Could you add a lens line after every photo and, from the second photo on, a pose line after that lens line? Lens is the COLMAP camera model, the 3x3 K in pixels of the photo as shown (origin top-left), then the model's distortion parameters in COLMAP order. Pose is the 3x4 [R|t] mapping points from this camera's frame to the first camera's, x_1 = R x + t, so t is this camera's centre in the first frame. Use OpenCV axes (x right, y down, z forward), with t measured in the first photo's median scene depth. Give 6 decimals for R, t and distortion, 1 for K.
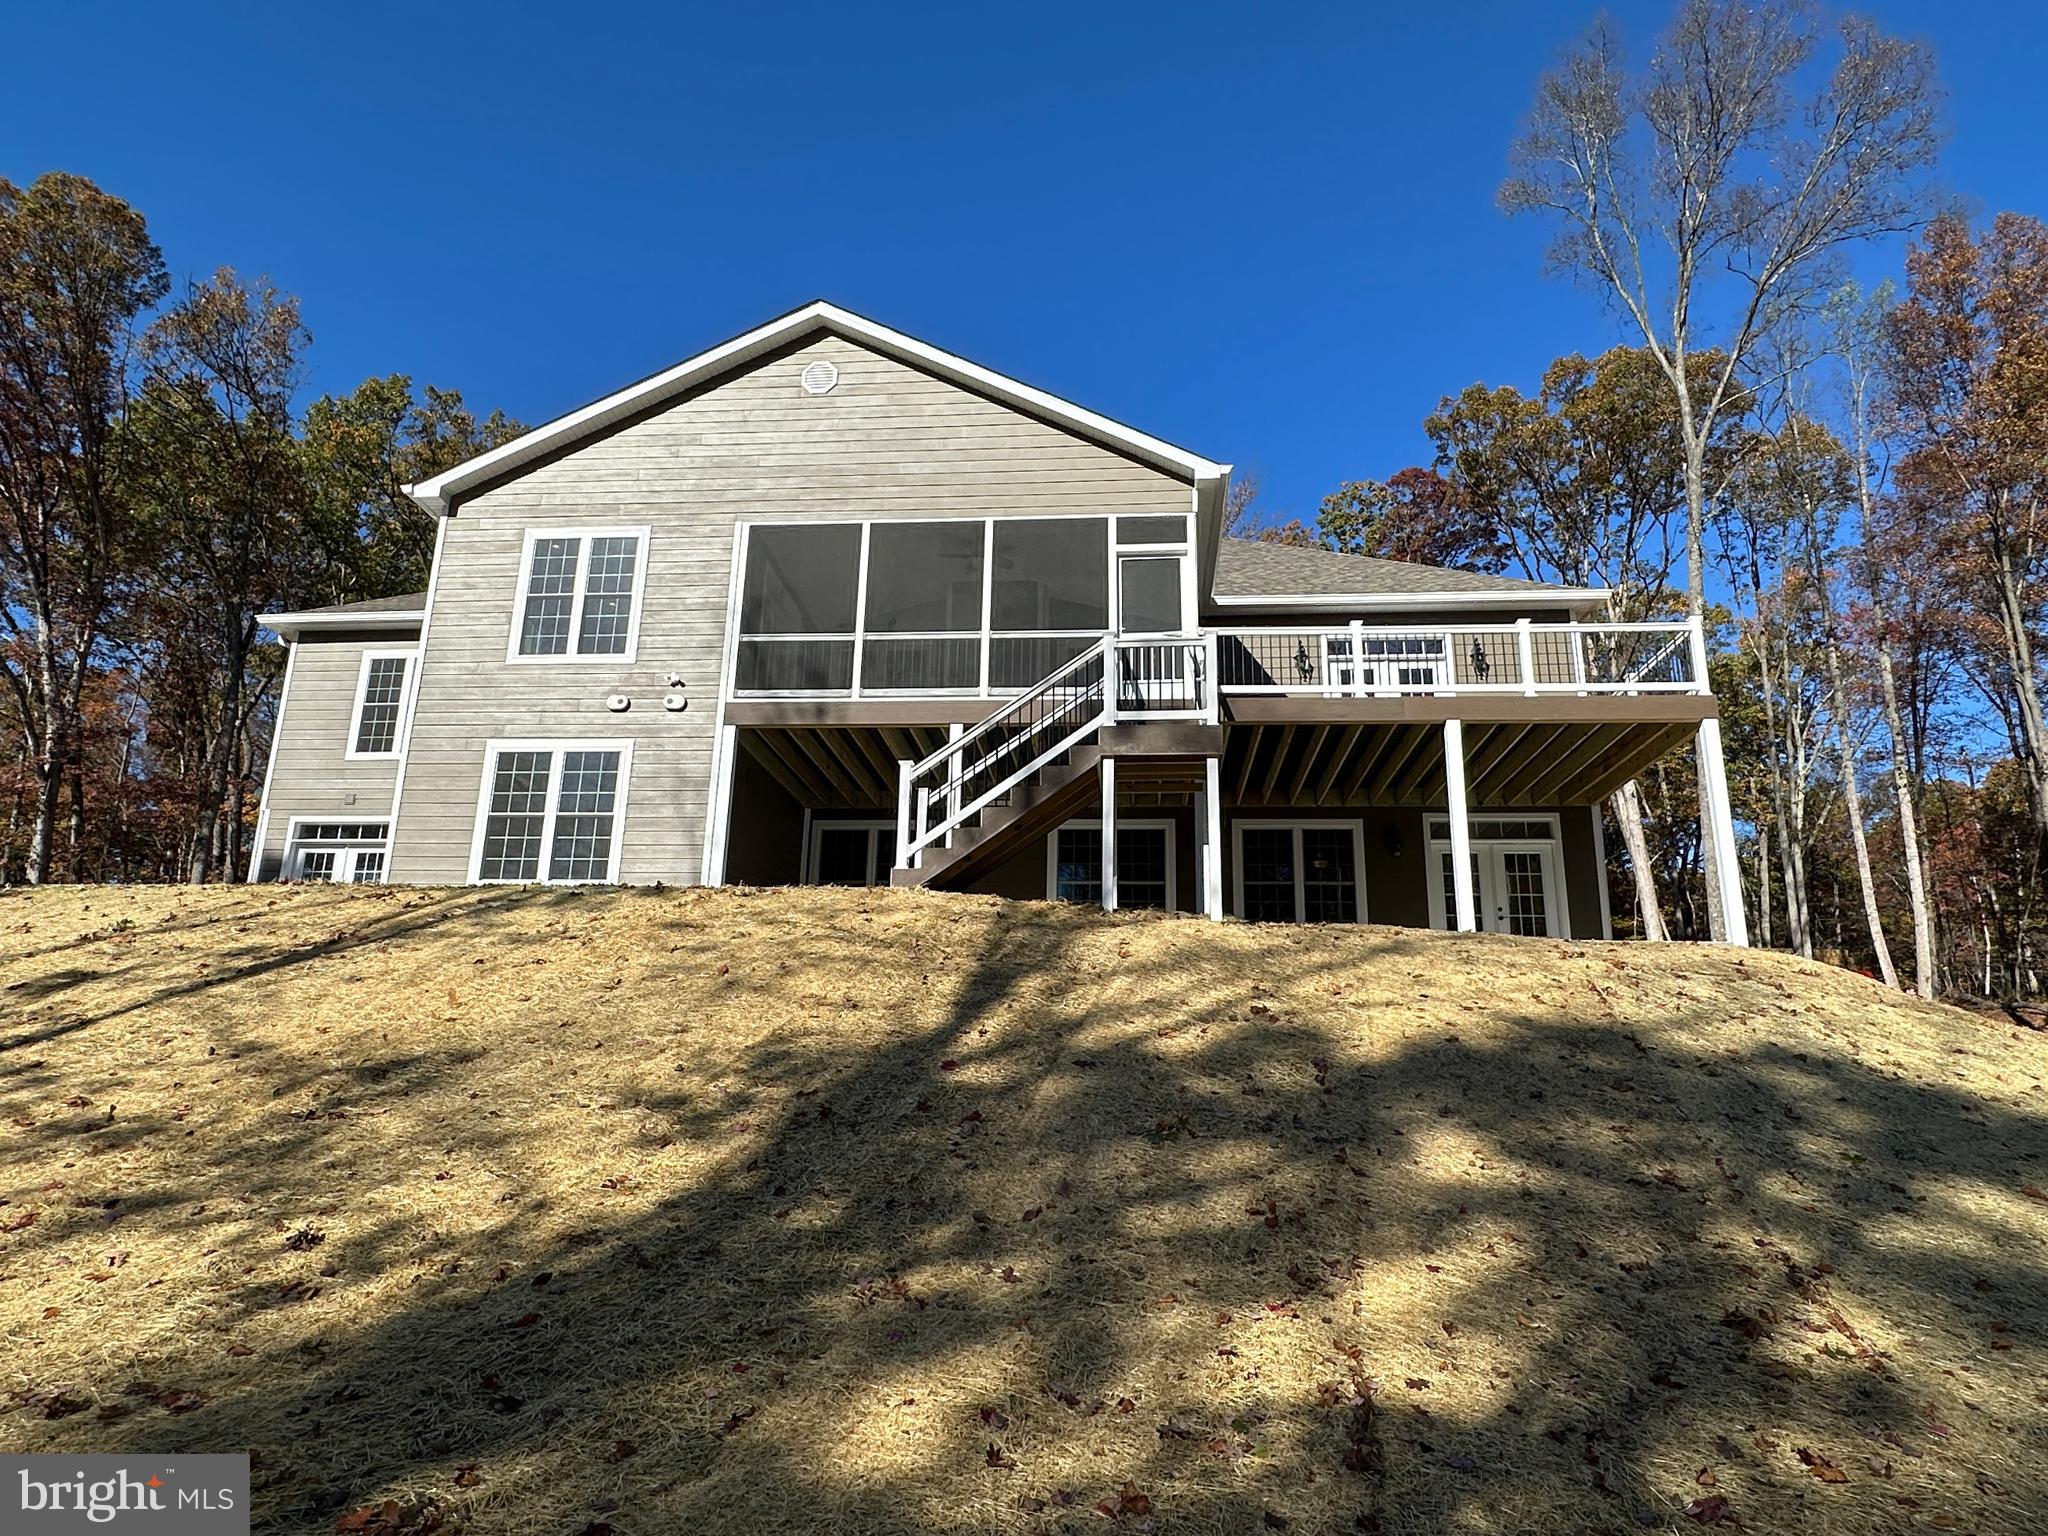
lens RADIAL K [[1239.1, 0, 1022.1], [0, 1239.1, 774.4], [0, 0, 1]] dist [-0.001753, 0.000276]
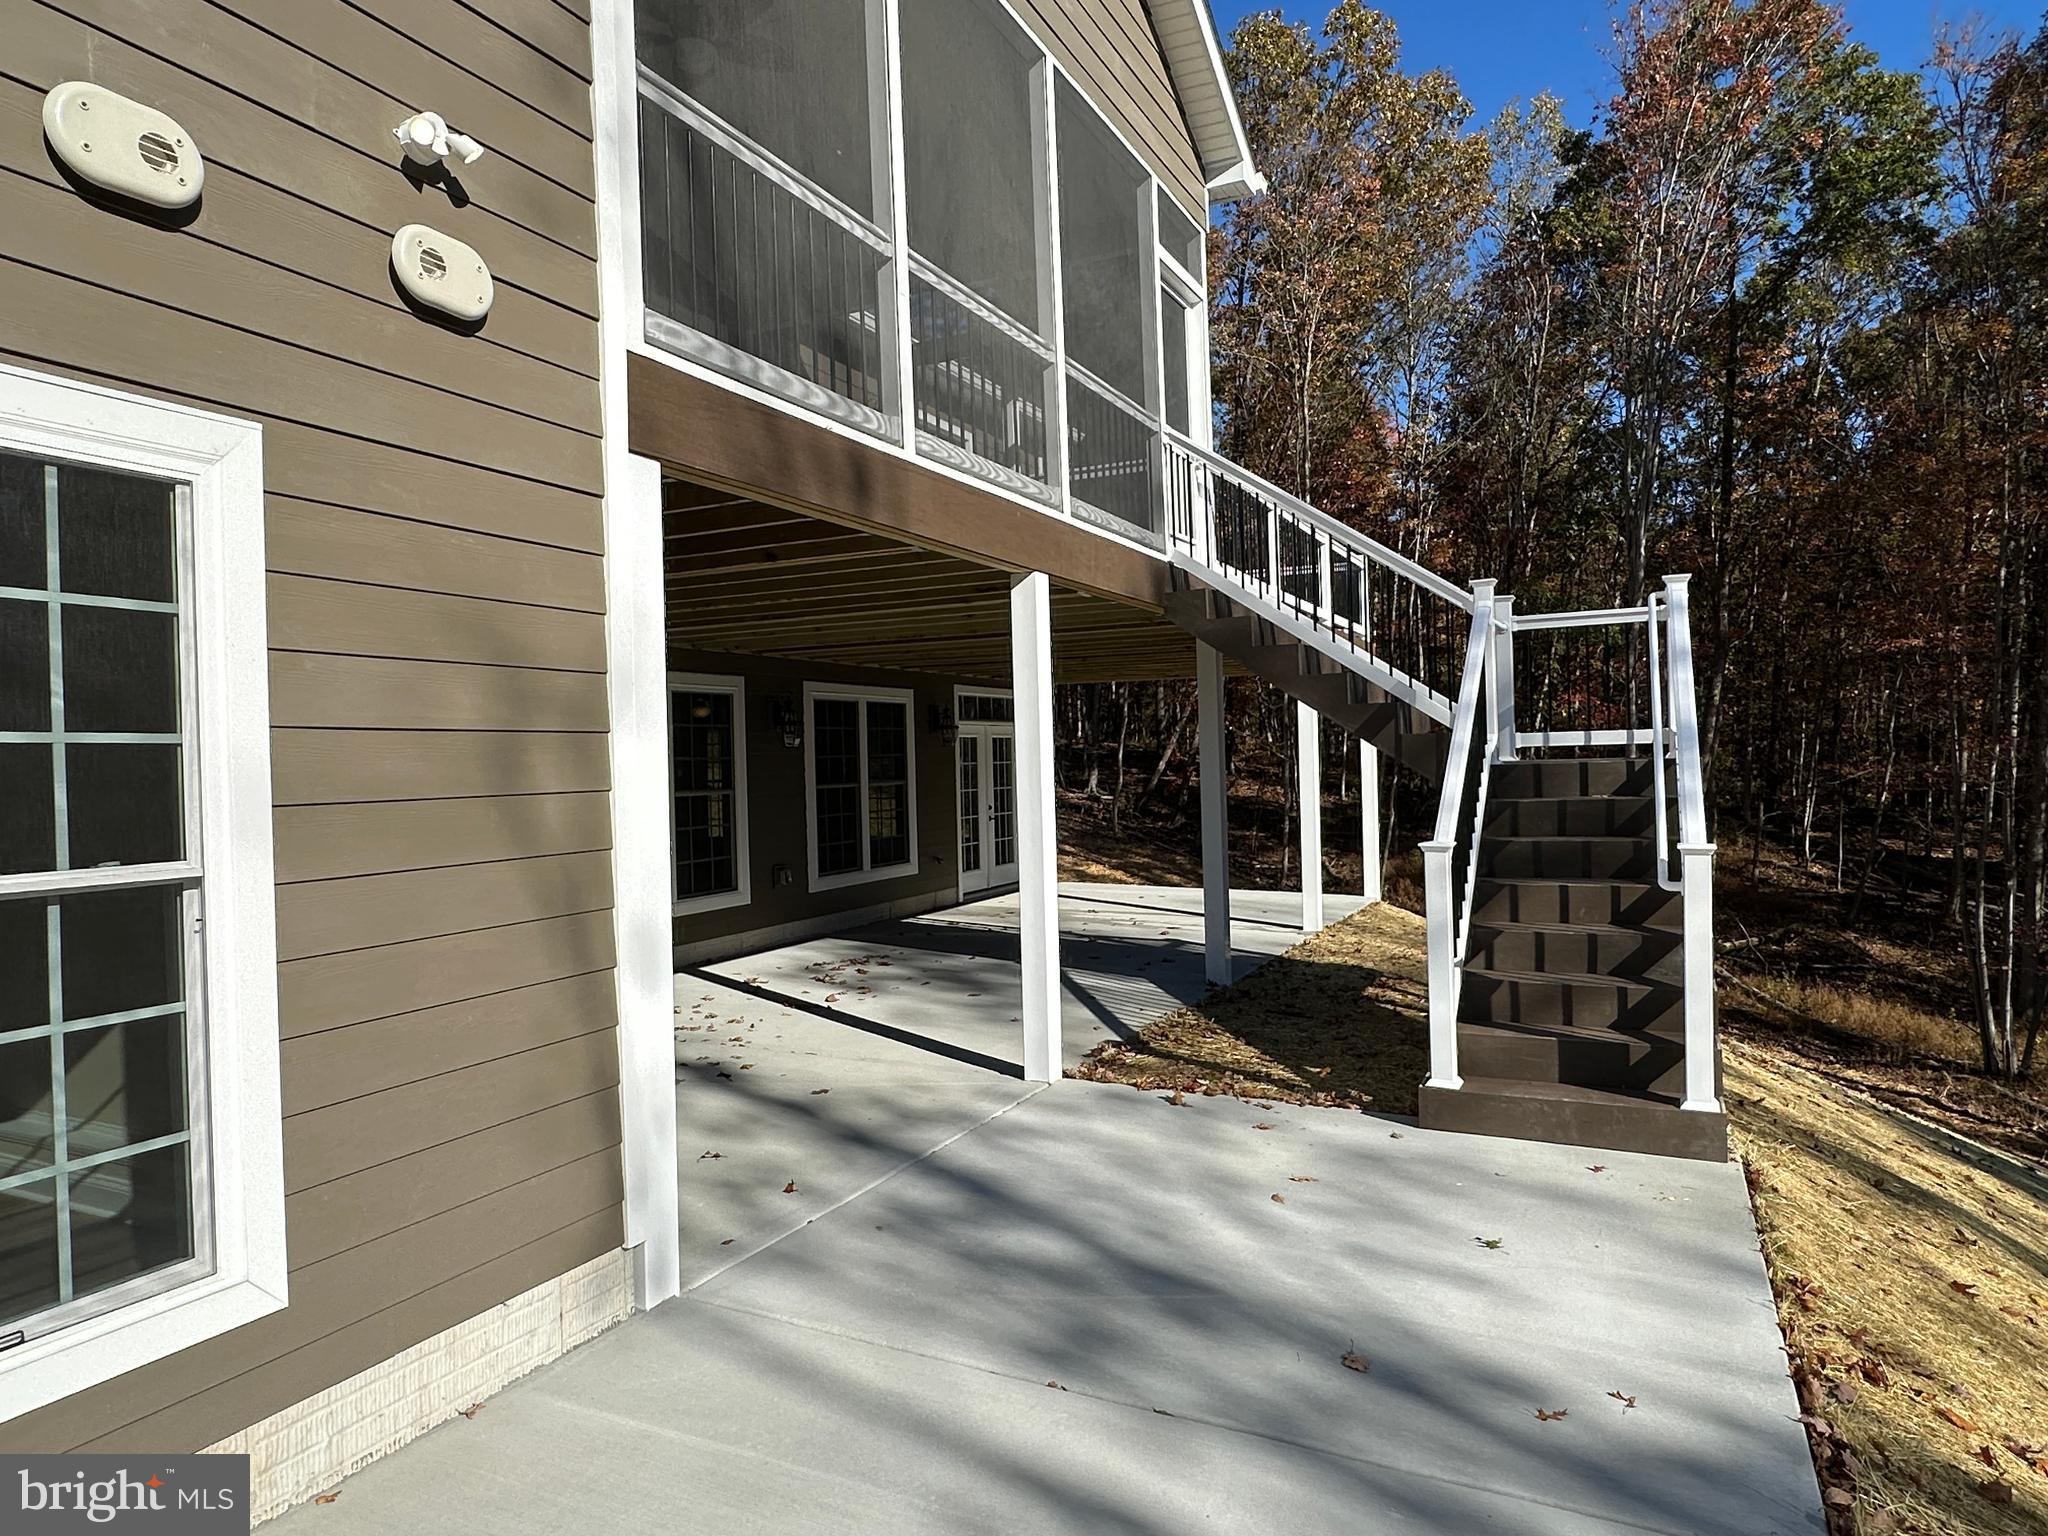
lens RADIAL K [[1239.1, 0, 1031.6], [0, 1239.1, 762.0], [0, 0, 1]] dist [-0.001753, 0.000276]
pose [[0.355196, -0.031879, 0.934248, -0.437963], [-0.224242, 0.967331, 0.118264, -0.027312], [-0.907497, -0.251504, 0.336443, 0.827813]]
